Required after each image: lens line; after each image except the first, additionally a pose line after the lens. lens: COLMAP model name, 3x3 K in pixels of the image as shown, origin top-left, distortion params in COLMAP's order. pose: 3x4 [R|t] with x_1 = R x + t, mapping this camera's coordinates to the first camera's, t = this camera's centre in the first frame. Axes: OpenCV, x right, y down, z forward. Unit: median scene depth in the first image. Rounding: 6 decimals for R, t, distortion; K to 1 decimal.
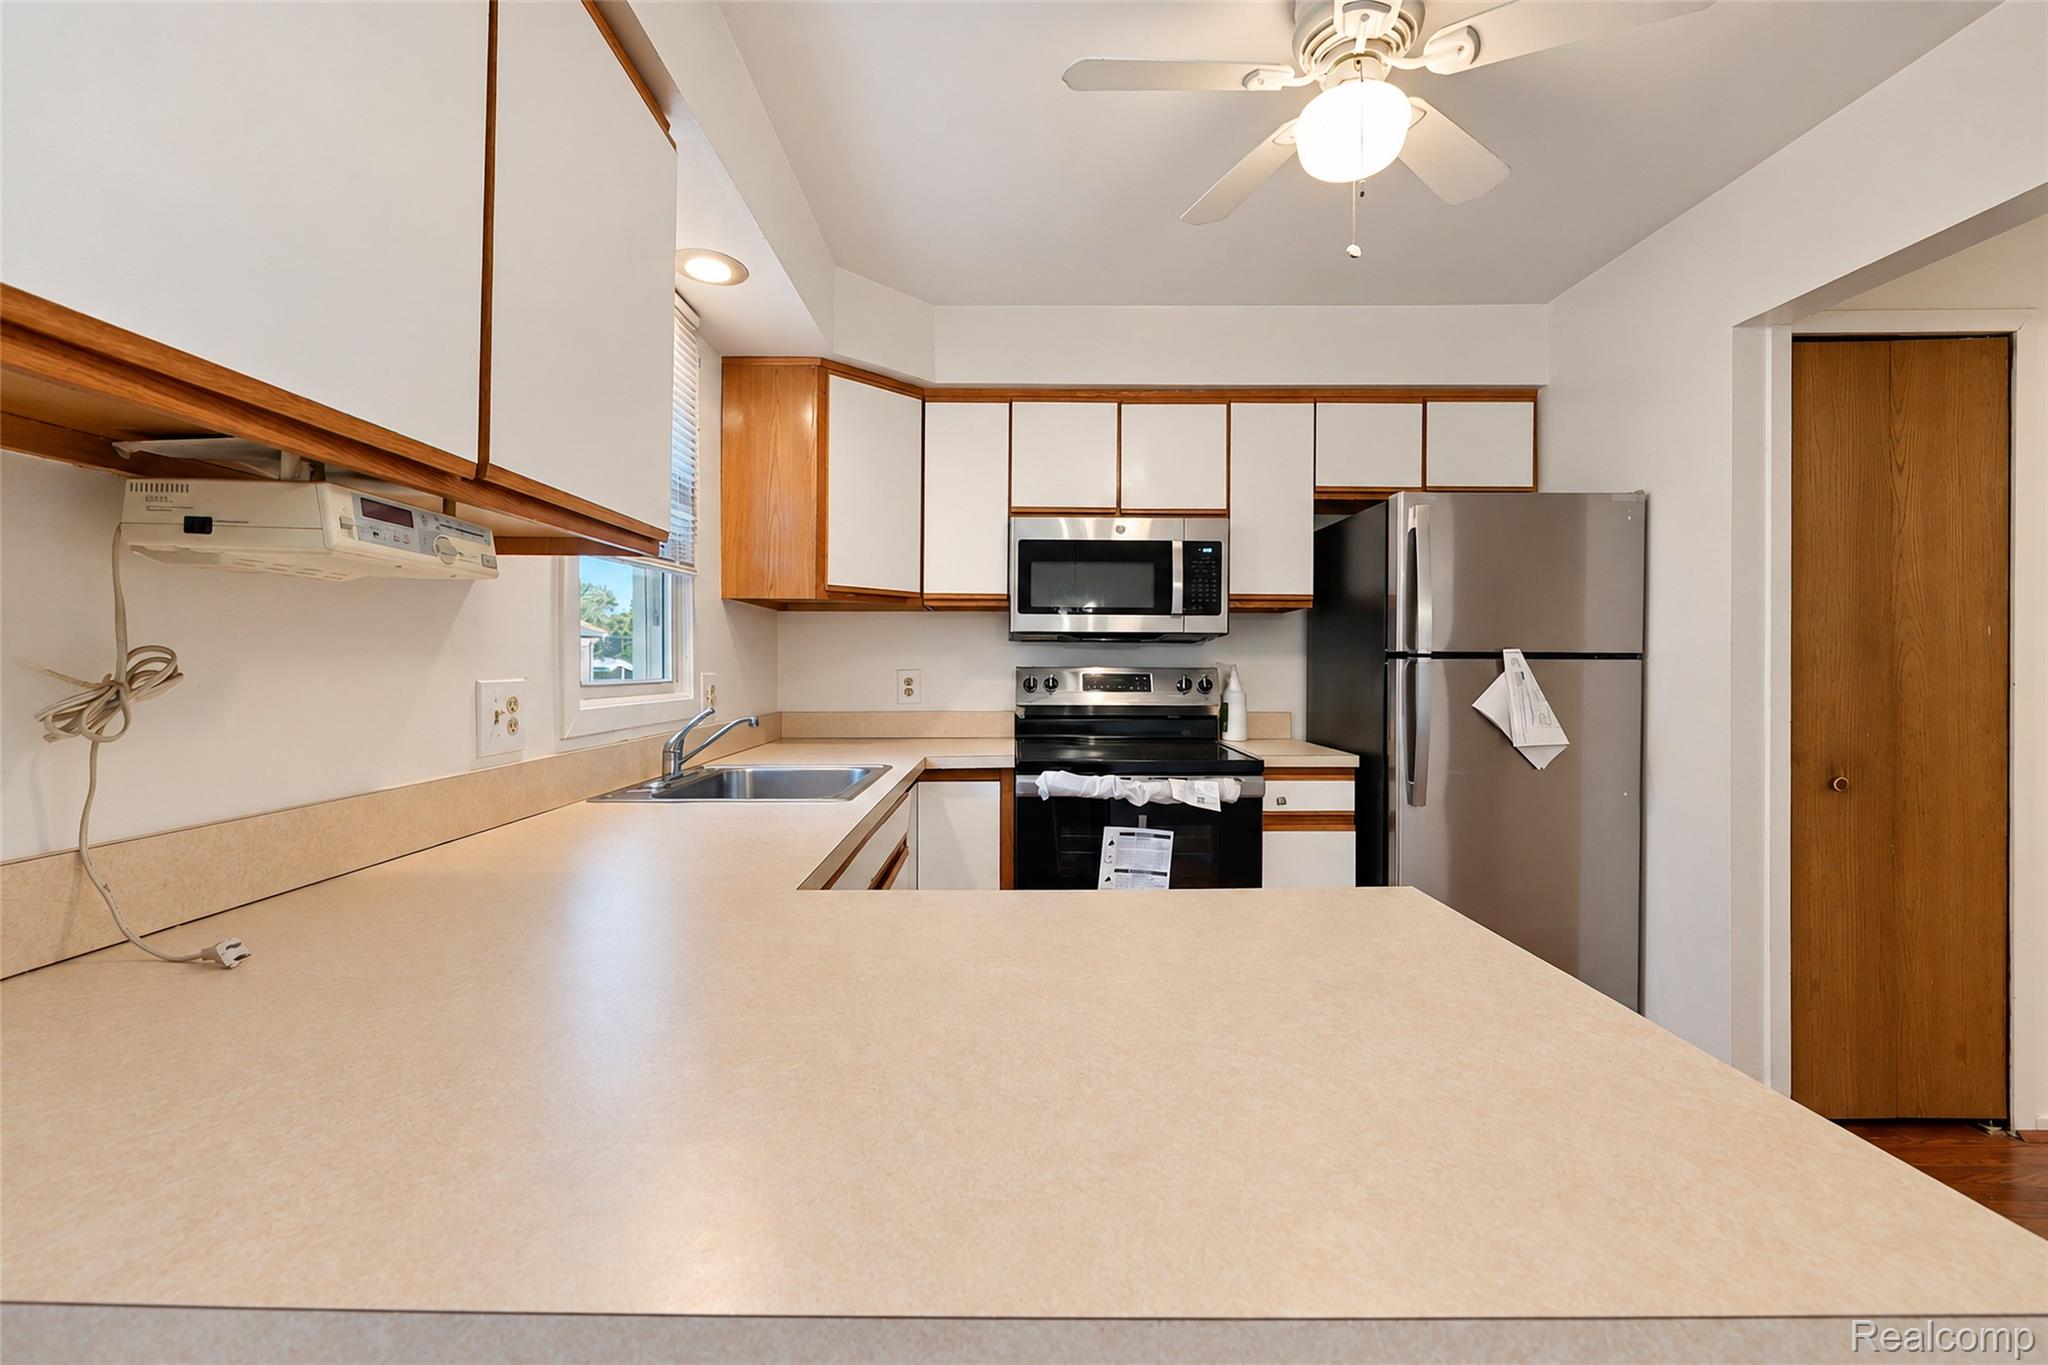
lens RADIAL K [[823.2, 0, 1003.5], [0, 823.2, 668.2], [0, 0, 1]] dist [0.000604, -0.000441]
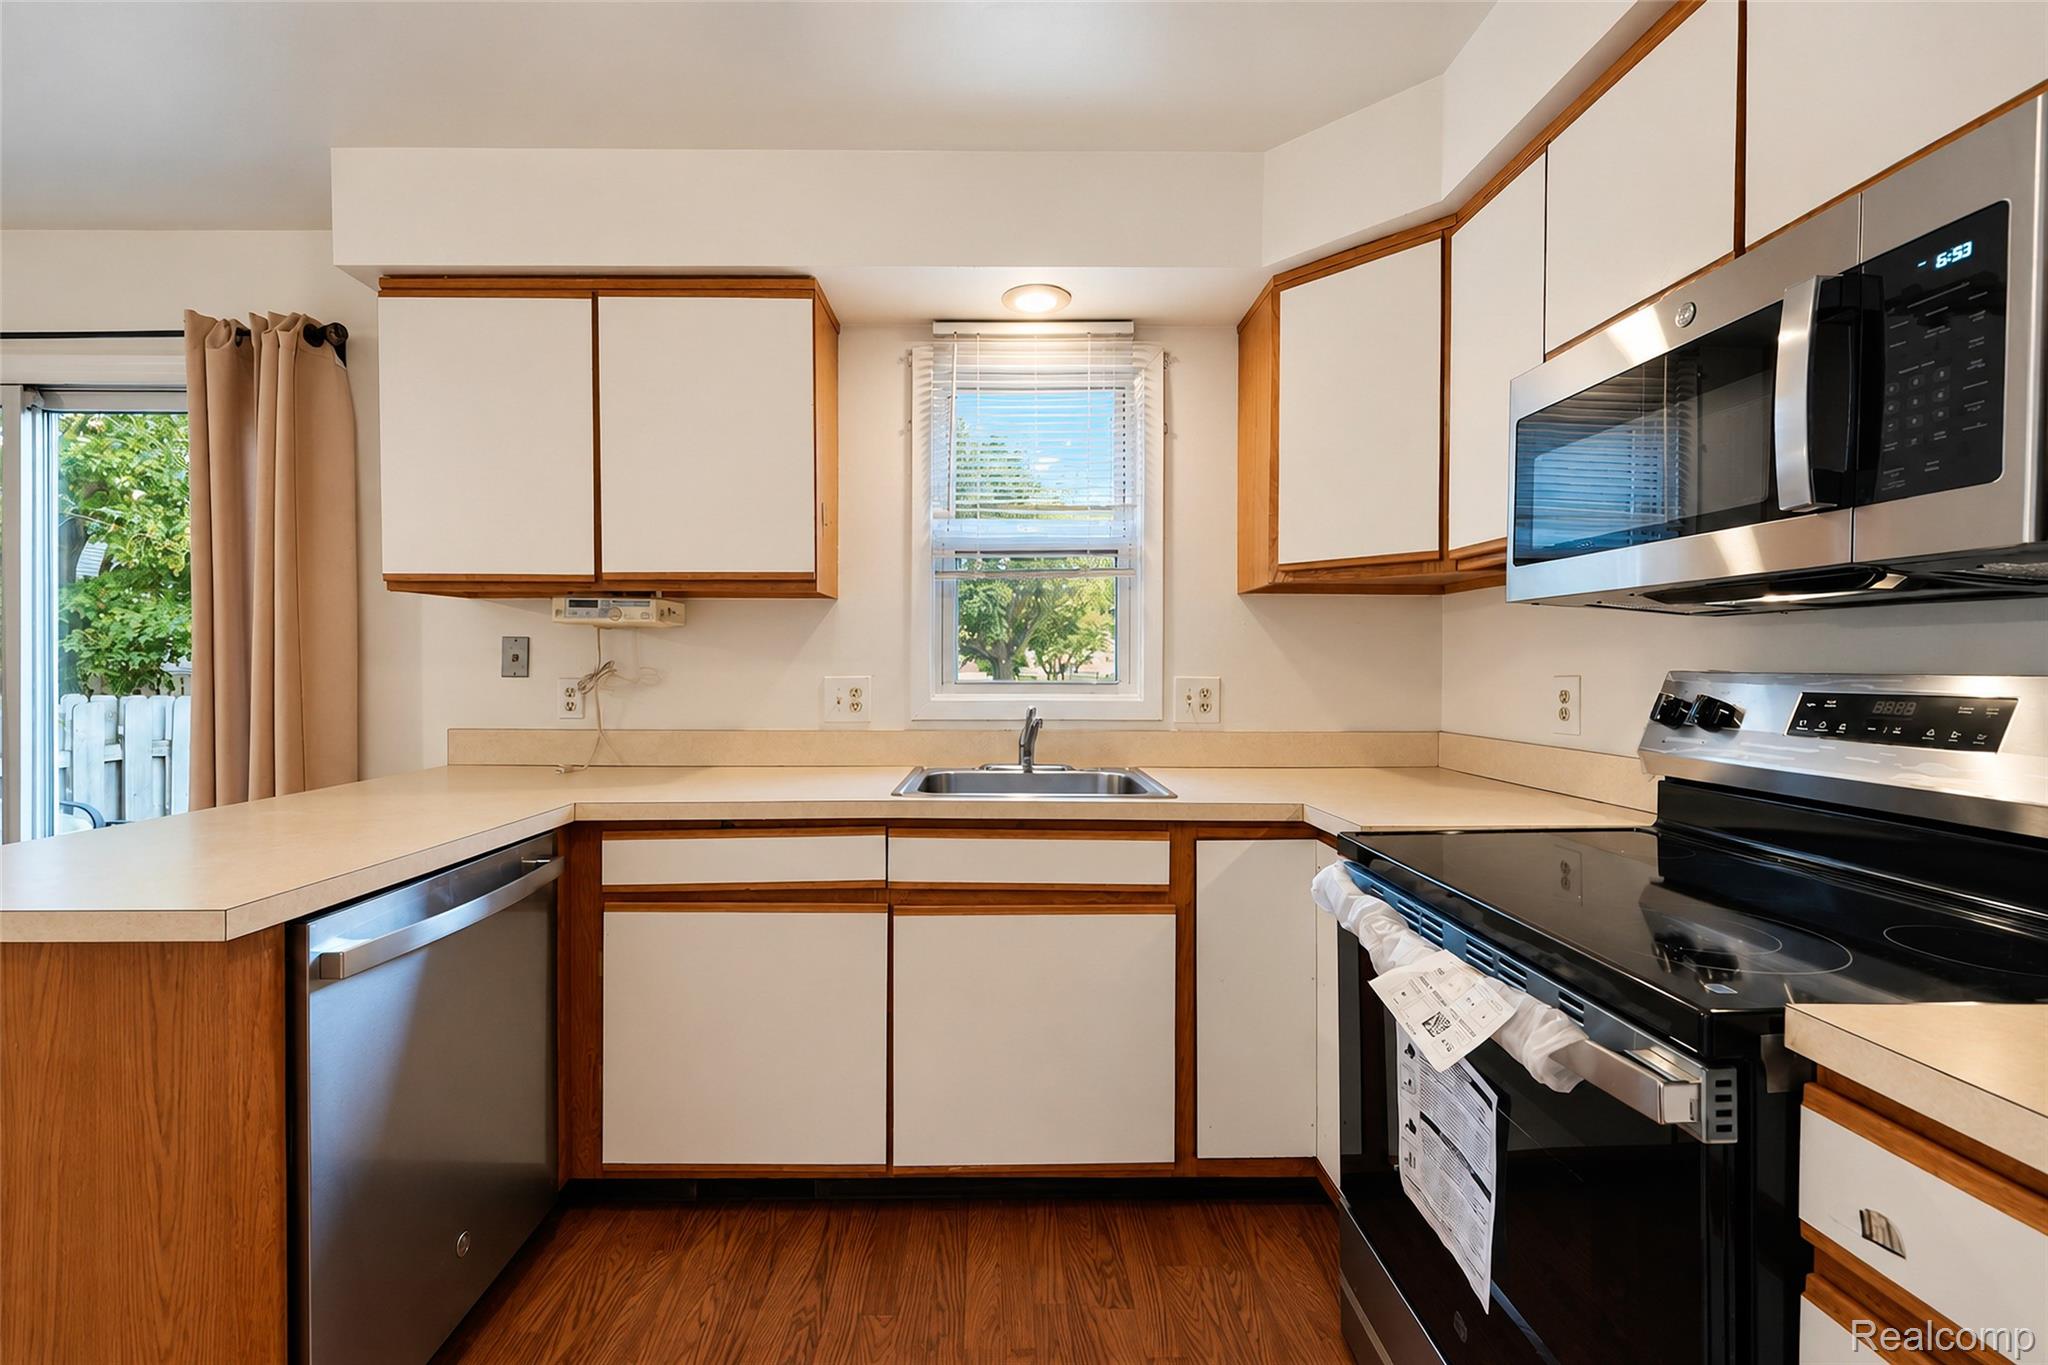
lens RADIAL K [[823.2, 0, 1008.0], [0, 823.2, 675.2], [0, 0, 1]] dist [0.000604, -0.000441]
pose [[0.029419, 0.008576, -0.999530, 0.522299], [-0.005356, 0.999950, 0.008422, -0.001962], [0.999553, 0.005105, 0.029463, 0.673663]]
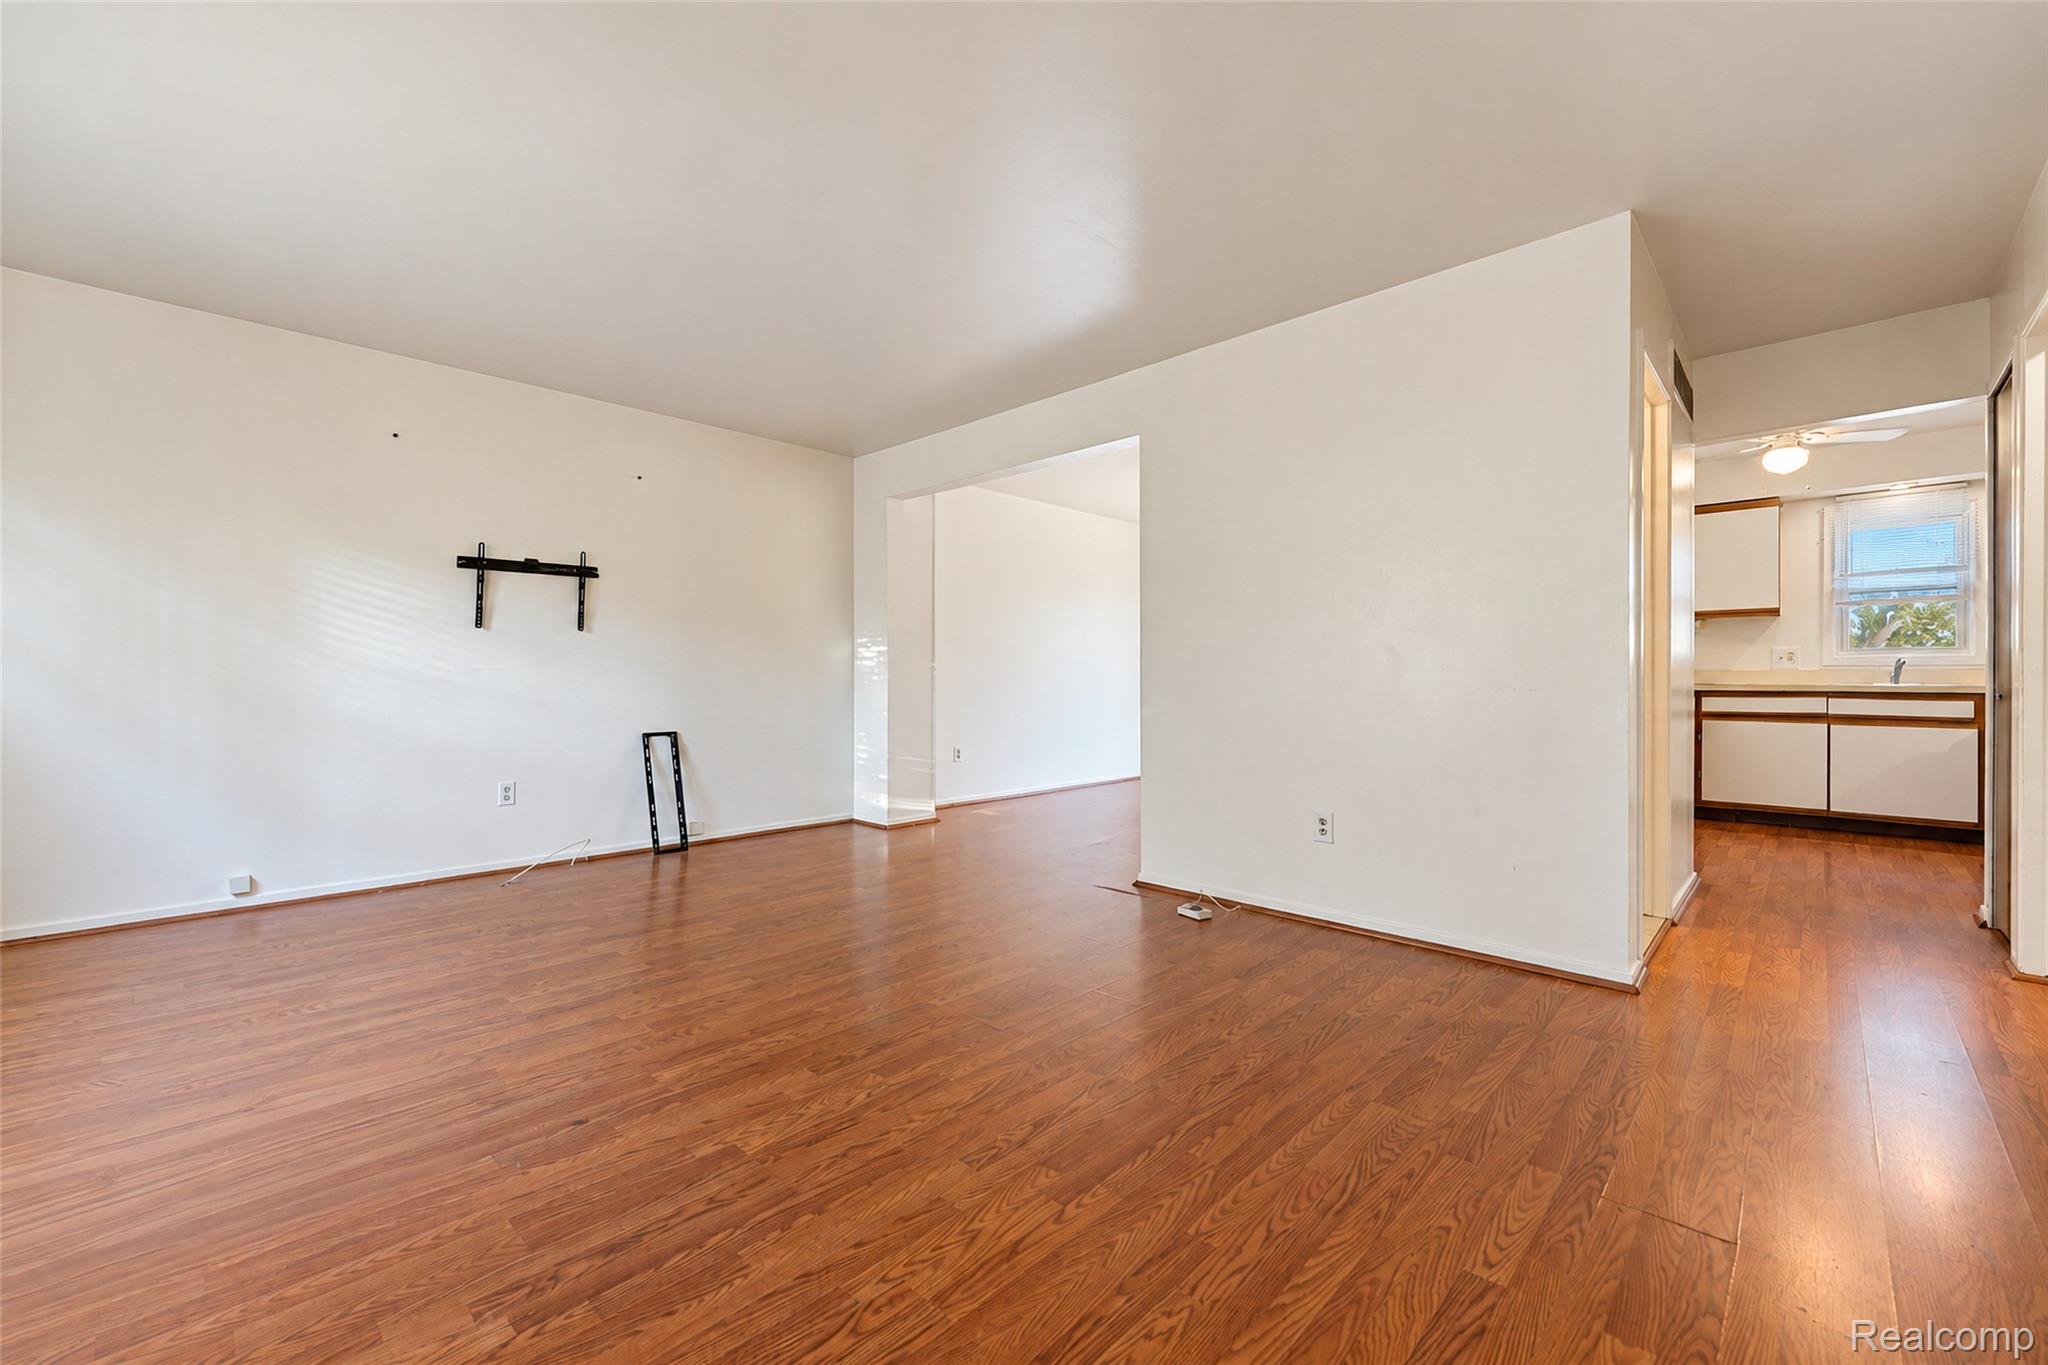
lens RADIAL K [[823.2, 0, 1013.2], [0, 823.2, 688.2], [0, 0, 1]] dist [0.000604, -0.000441]
pose [[-0.695626, 0.007853, -0.718362, 2.537086], [0.004273, 0.999968, 0.006795, 0.082633], [0.718392, 0.001657, -0.695637, 0.573136]]
